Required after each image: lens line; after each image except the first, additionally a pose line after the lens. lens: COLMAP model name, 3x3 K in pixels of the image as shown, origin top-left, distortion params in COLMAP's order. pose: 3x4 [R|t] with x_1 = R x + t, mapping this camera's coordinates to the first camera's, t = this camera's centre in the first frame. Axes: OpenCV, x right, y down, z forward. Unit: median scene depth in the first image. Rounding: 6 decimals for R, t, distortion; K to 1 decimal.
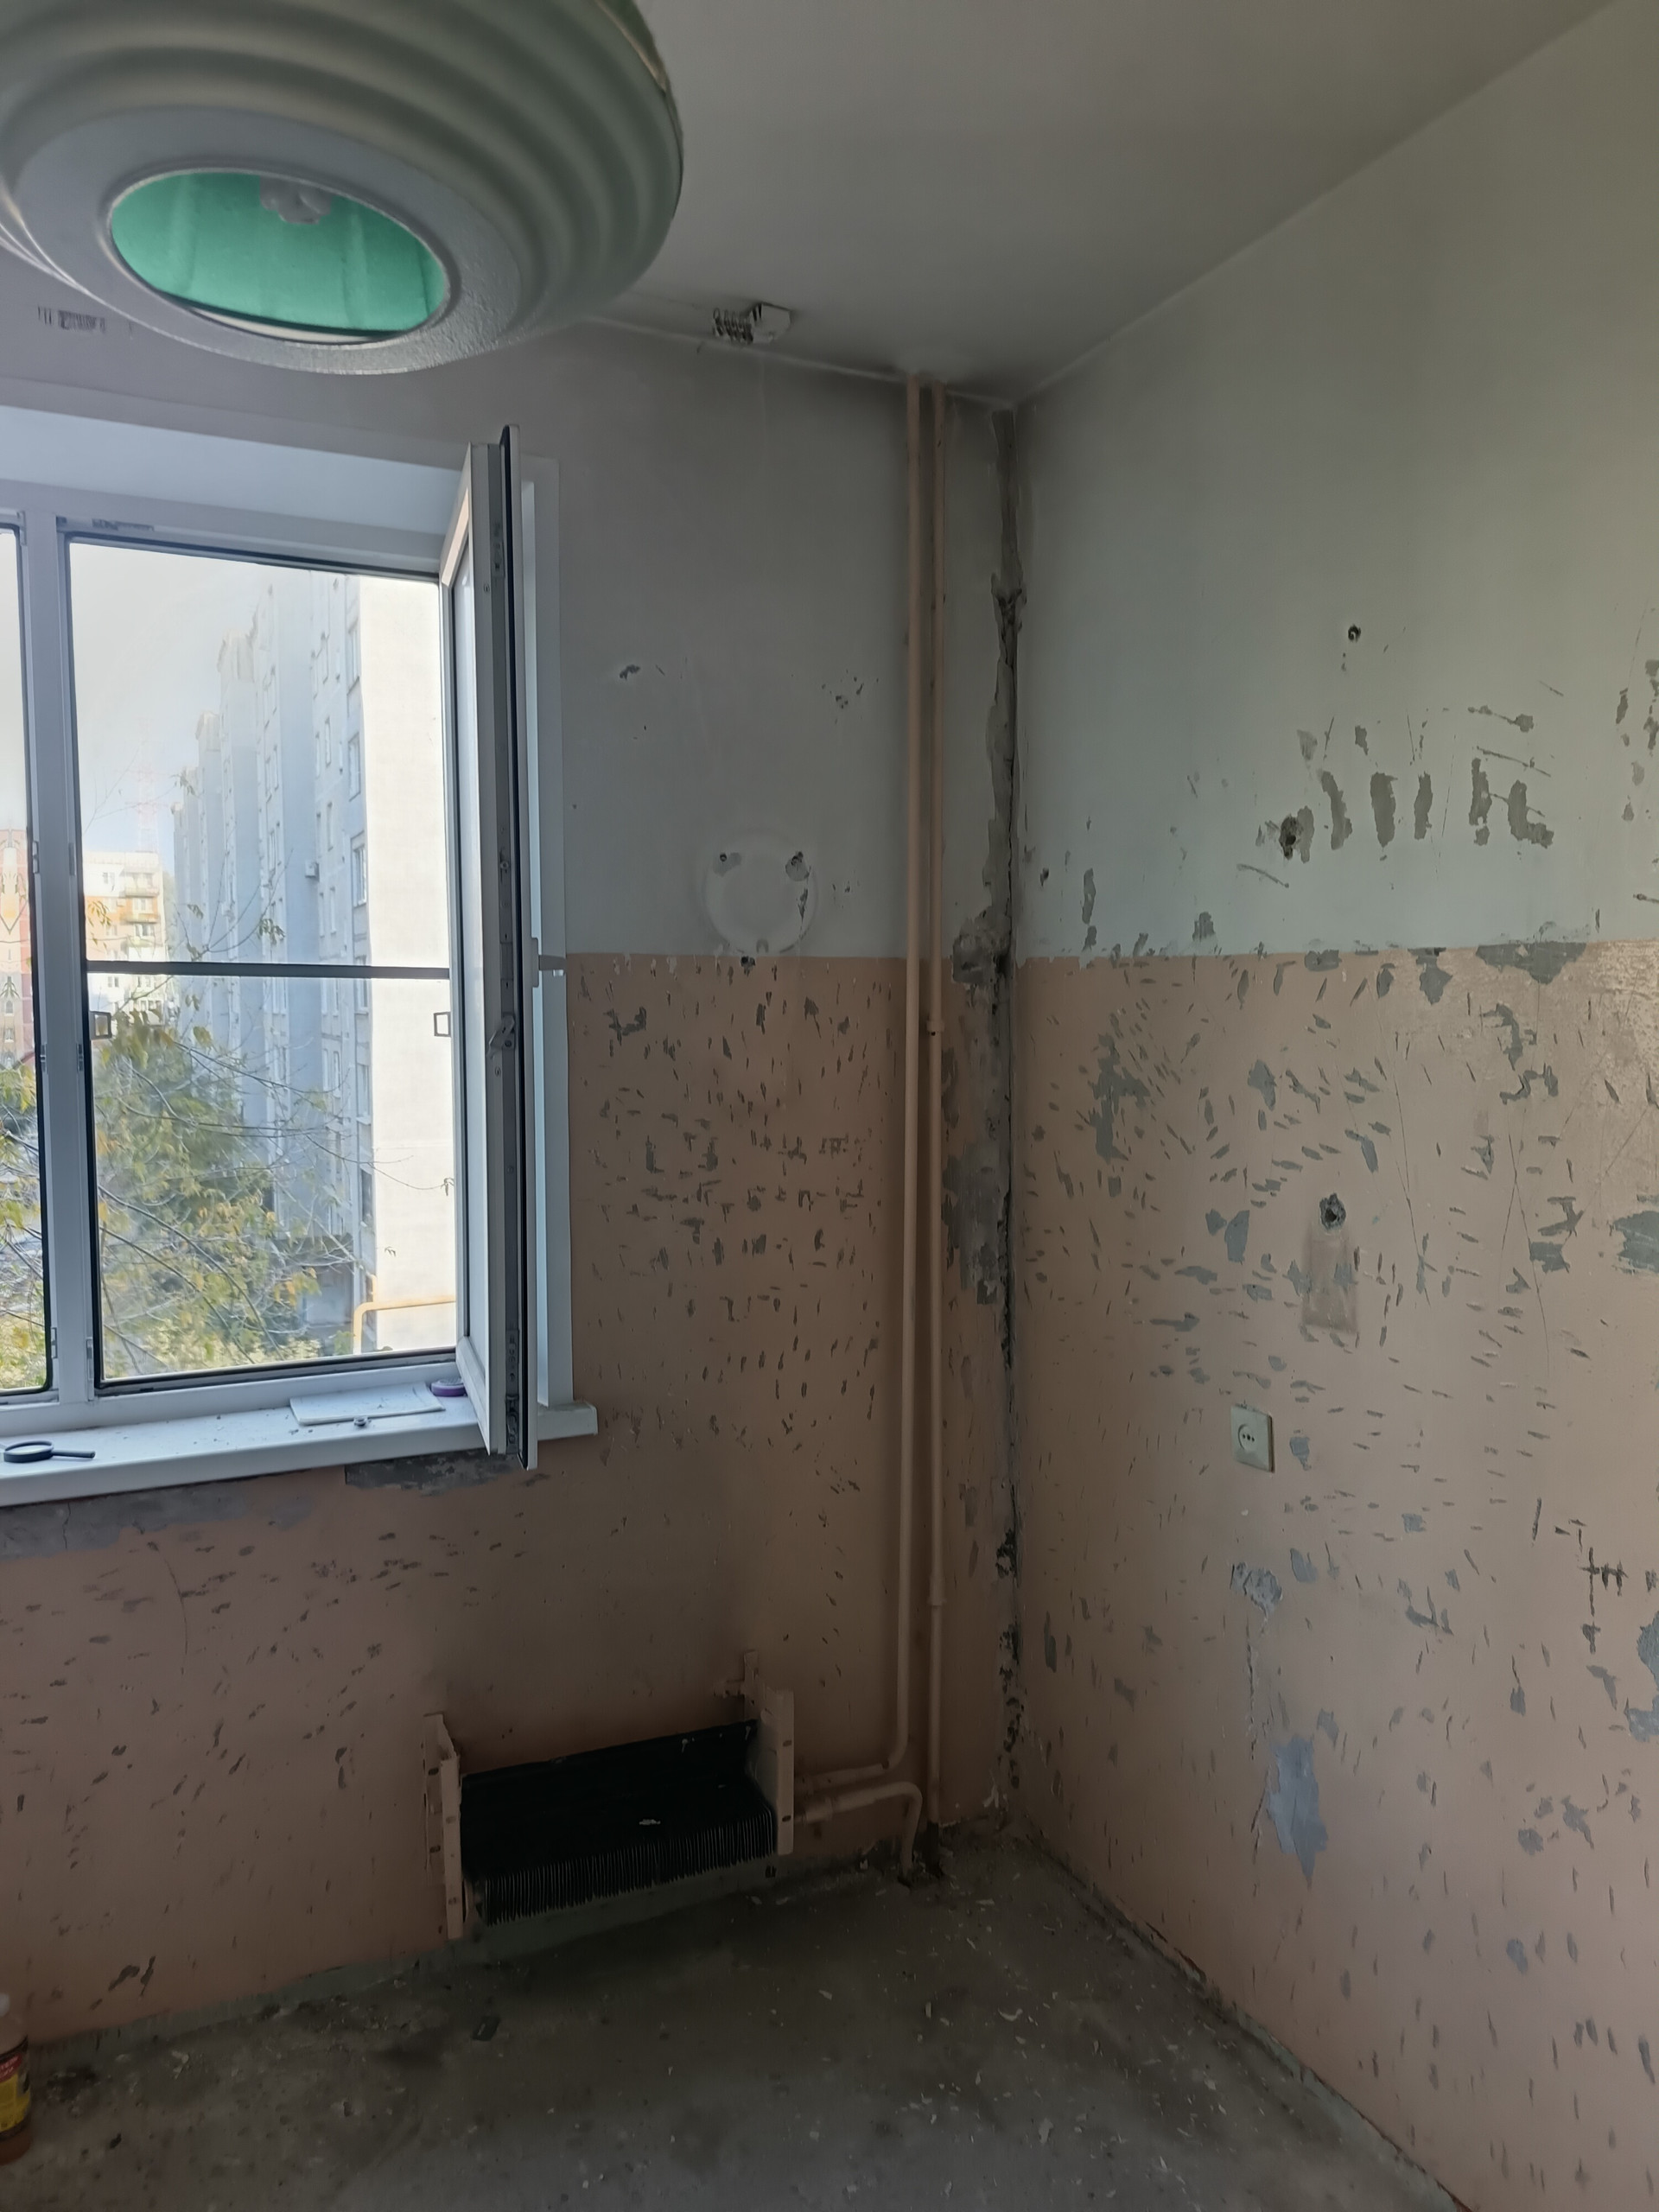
lens RADIAL K [[1553.5, 0, 835.2], [0, 1553.5, 1106.7], [0, 0, 1]] dist [0.063908, -0.071370]
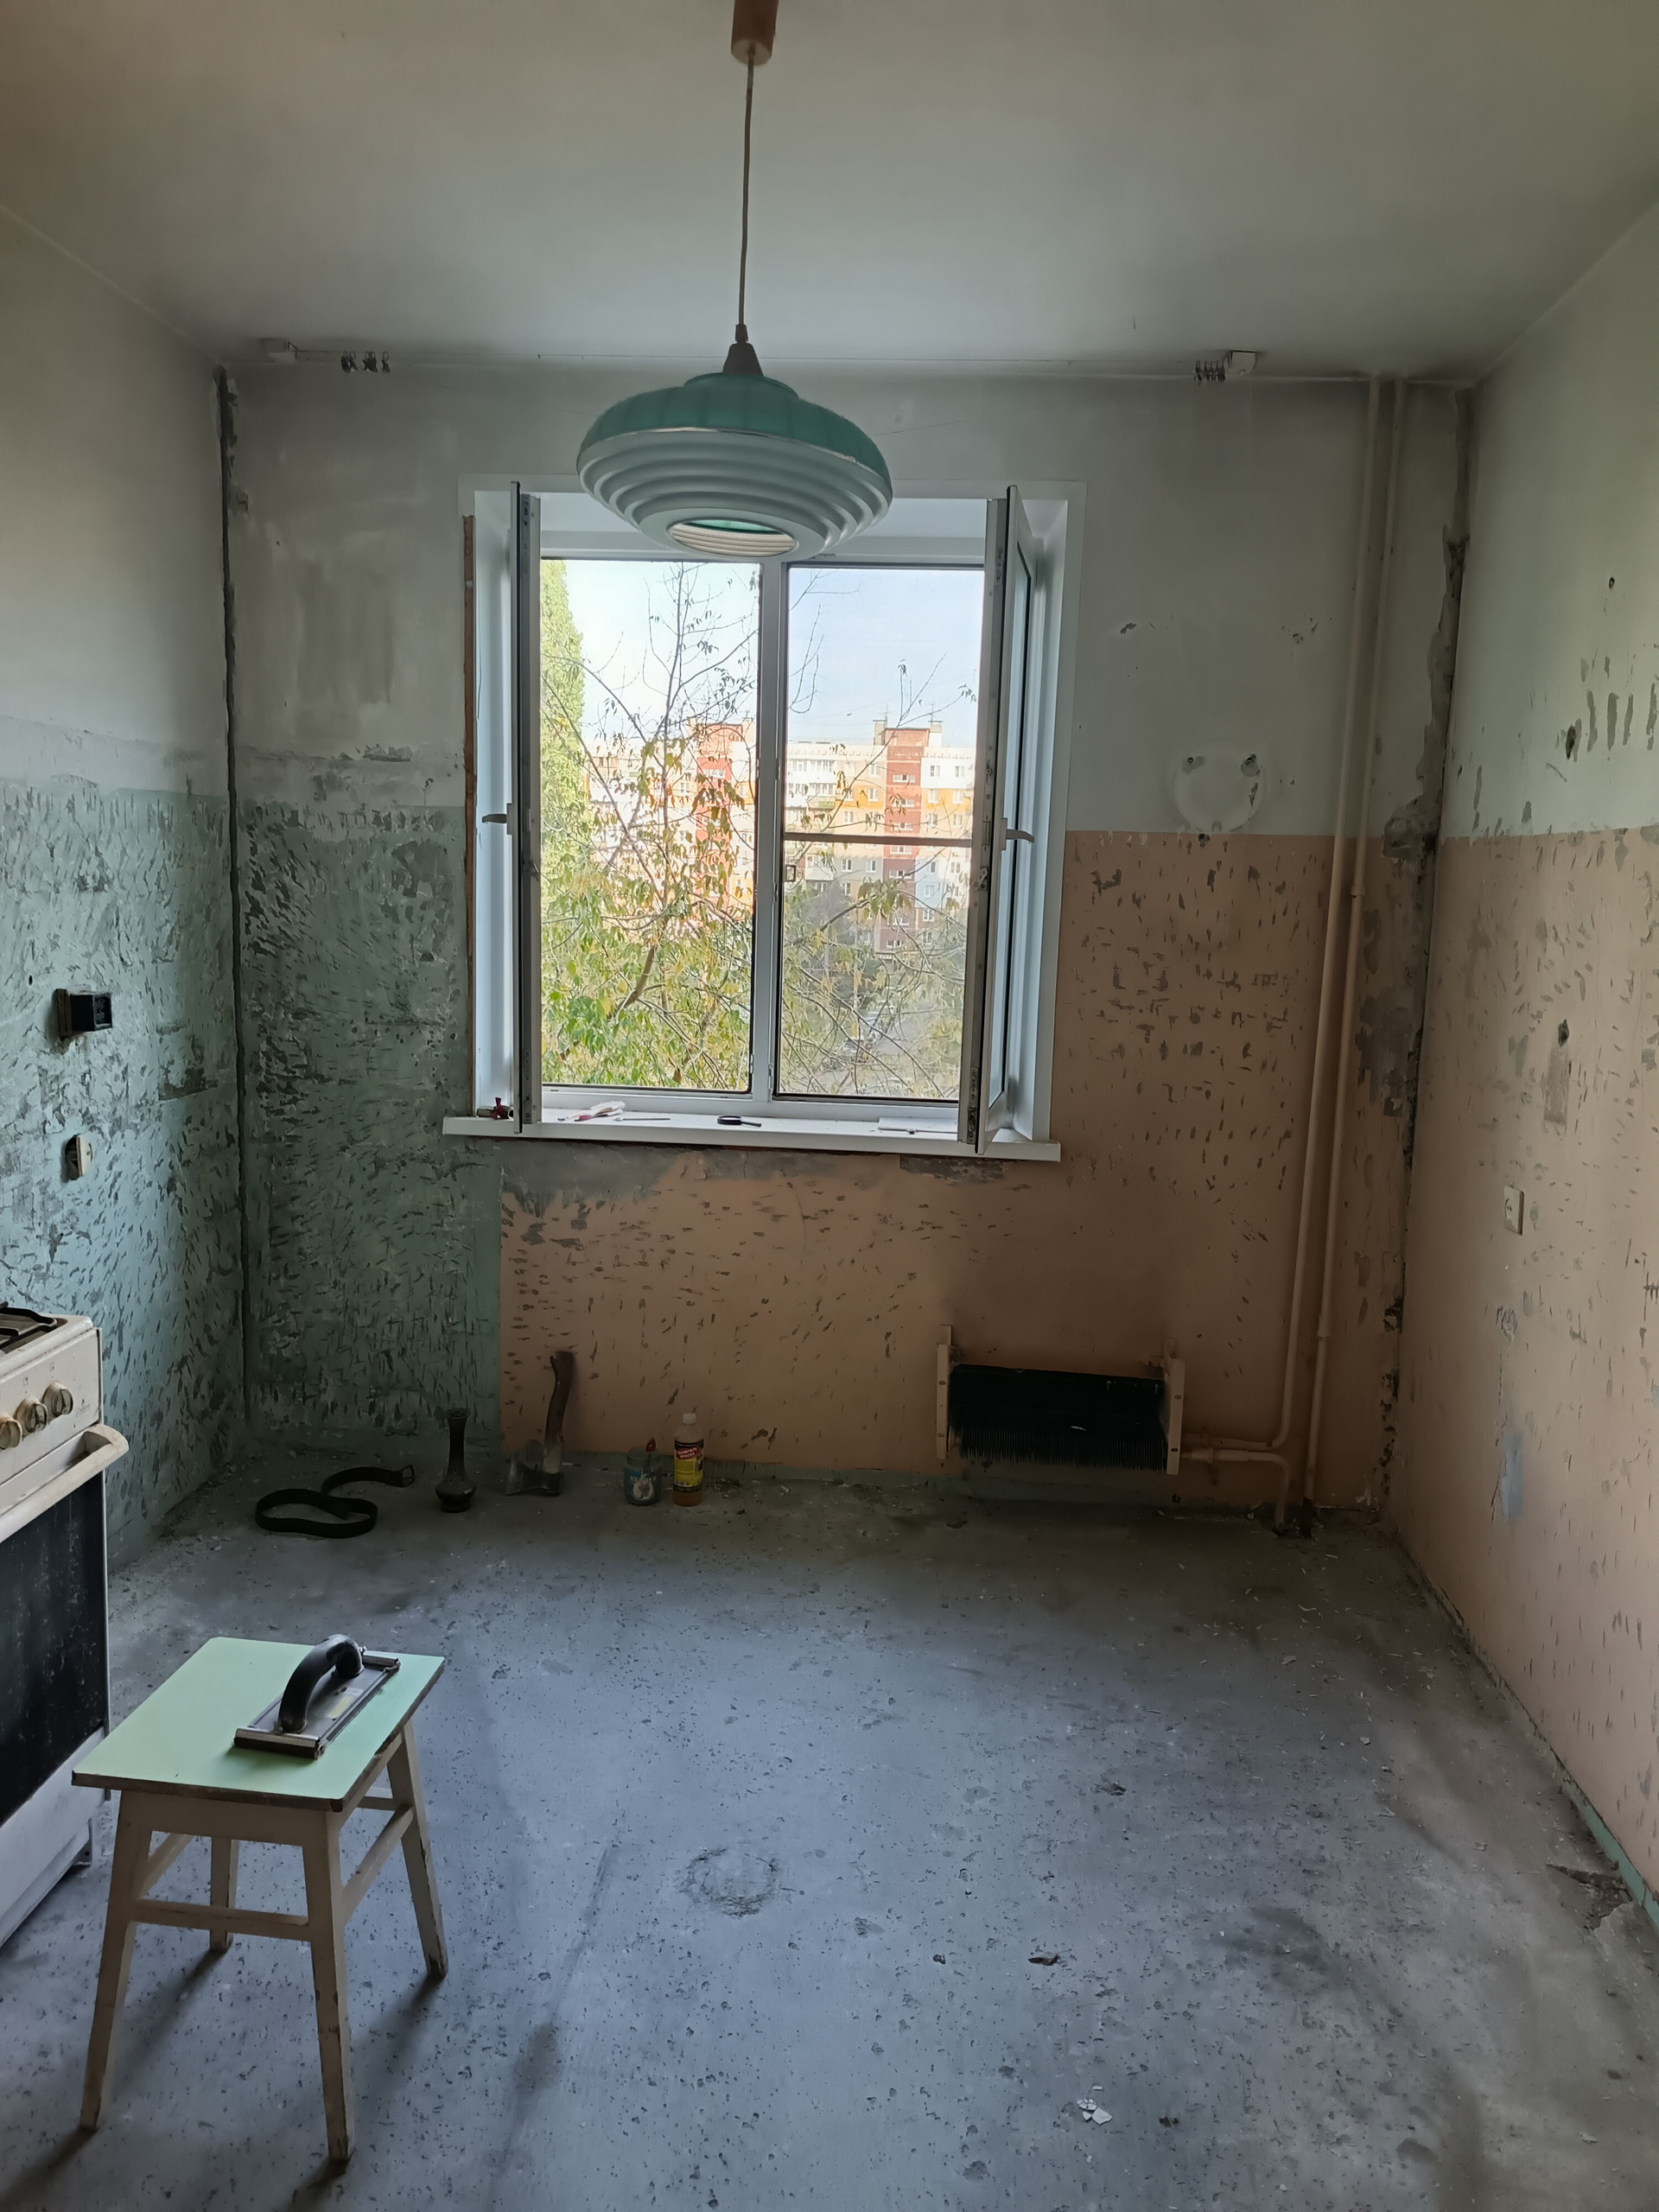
lens RADIAL K [[1553.5, 0, 815.2], [0, 1553.5, 1118.0], [0, 0, 1]] dist [0.063908, -0.071370]
pose [[0.864740, 0.103210, -0.491500, 0.357208], [-0.067038, 0.993619, 0.090705, 0.050229], [0.497726, -0.045487, 0.866141, -0.375814]]
